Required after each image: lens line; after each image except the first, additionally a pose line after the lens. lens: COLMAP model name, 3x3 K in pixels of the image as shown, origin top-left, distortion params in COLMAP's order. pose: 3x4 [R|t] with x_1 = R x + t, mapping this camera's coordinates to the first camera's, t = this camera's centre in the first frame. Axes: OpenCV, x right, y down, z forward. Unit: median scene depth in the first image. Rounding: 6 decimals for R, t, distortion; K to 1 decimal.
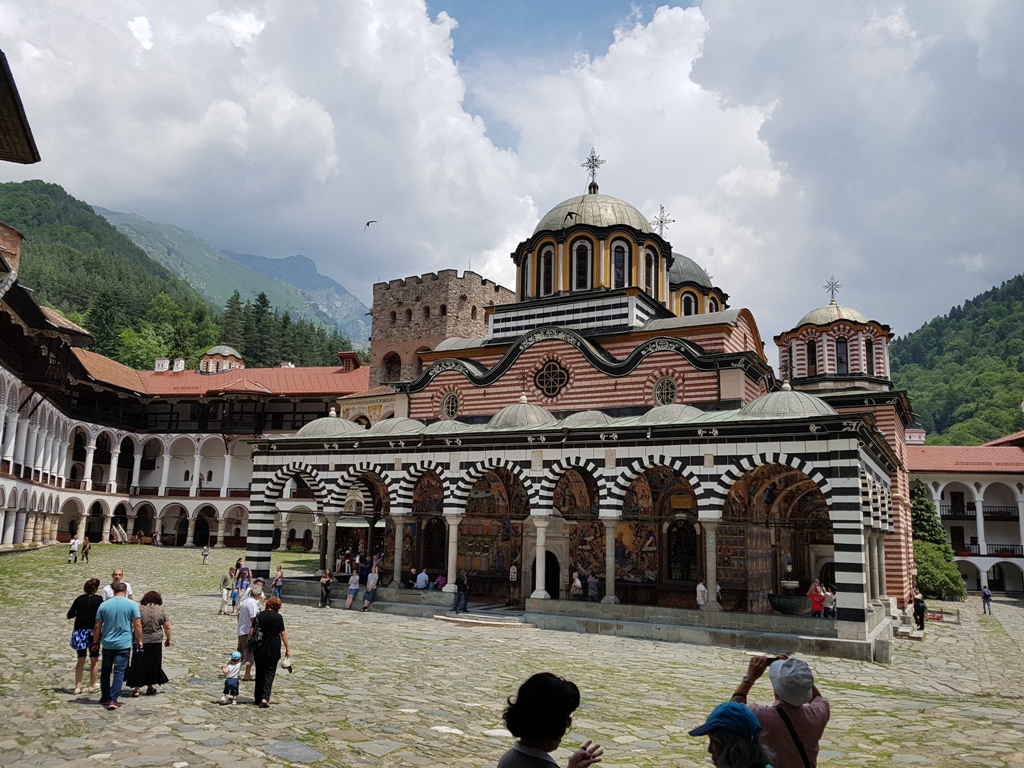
lens RADIAL K [[809.8, 0, 505.1], [0, 809.8, 378.5], [0, 0, 1]] dist [0.037724, -0.025436]
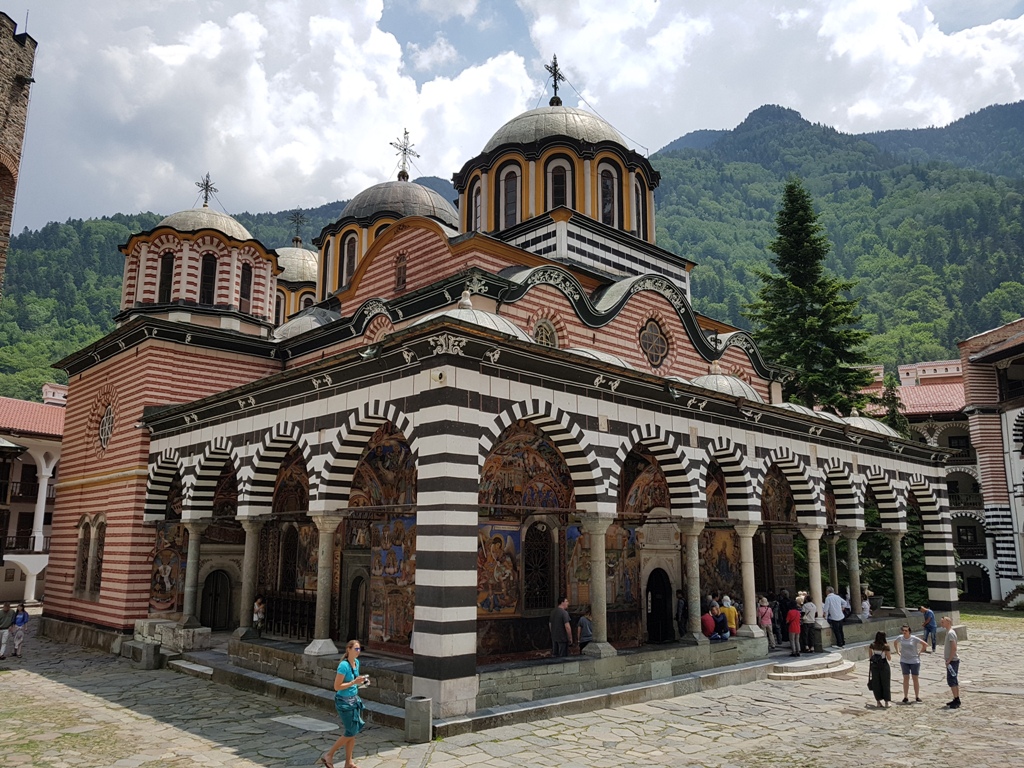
lens RADIAL K [[809.8, 0, 510.8], [0, 809.8, 387.1], [0, 0, 1]] dist [0.037724, -0.025436]
pose [[0.278909, 0.159134, 0.947041, -0.704782], [-0.177755, 0.977688, -0.111934, 0.151669], [-0.943723, -0.137122, 0.300973, 0.894139]]
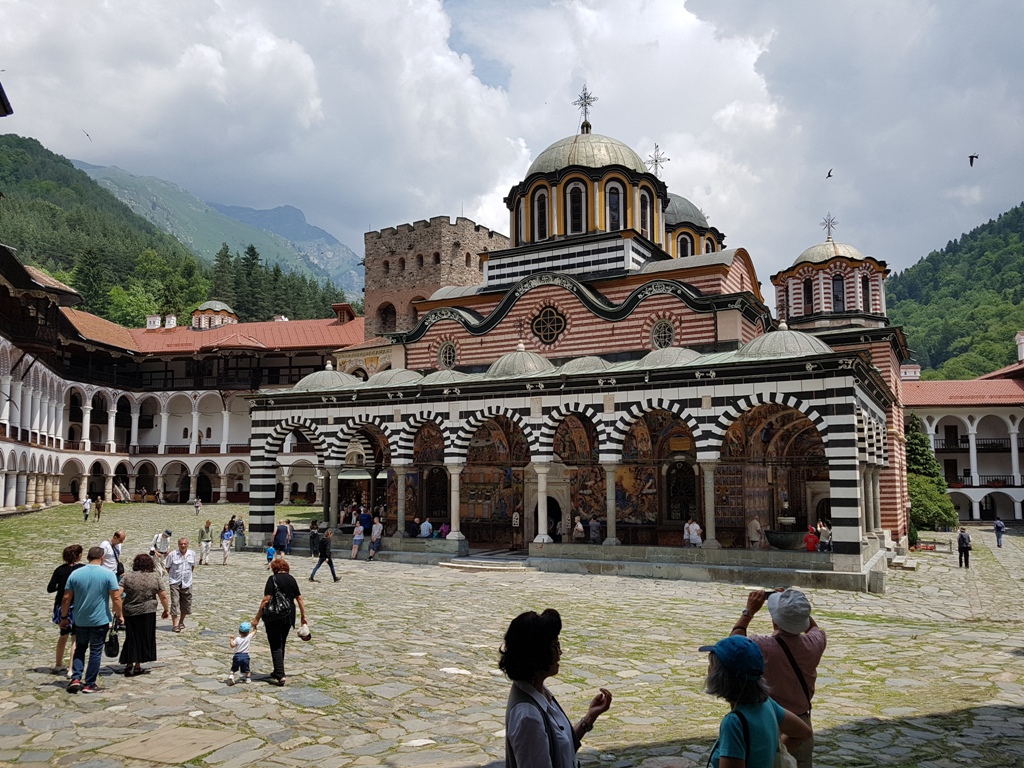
lens RADIAL K [[809.8, 0, 509.2], [0, 809.8, 390.3], [0, 0, 1]] dist [0.037724, -0.025436]
pose [[0.999491, -0.030750, 0.008544, -0.001788], [0.029994, 0.996521, 0.077759, 0.001185], [-0.010905, -0.077463, 0.996936, 0.005675]]
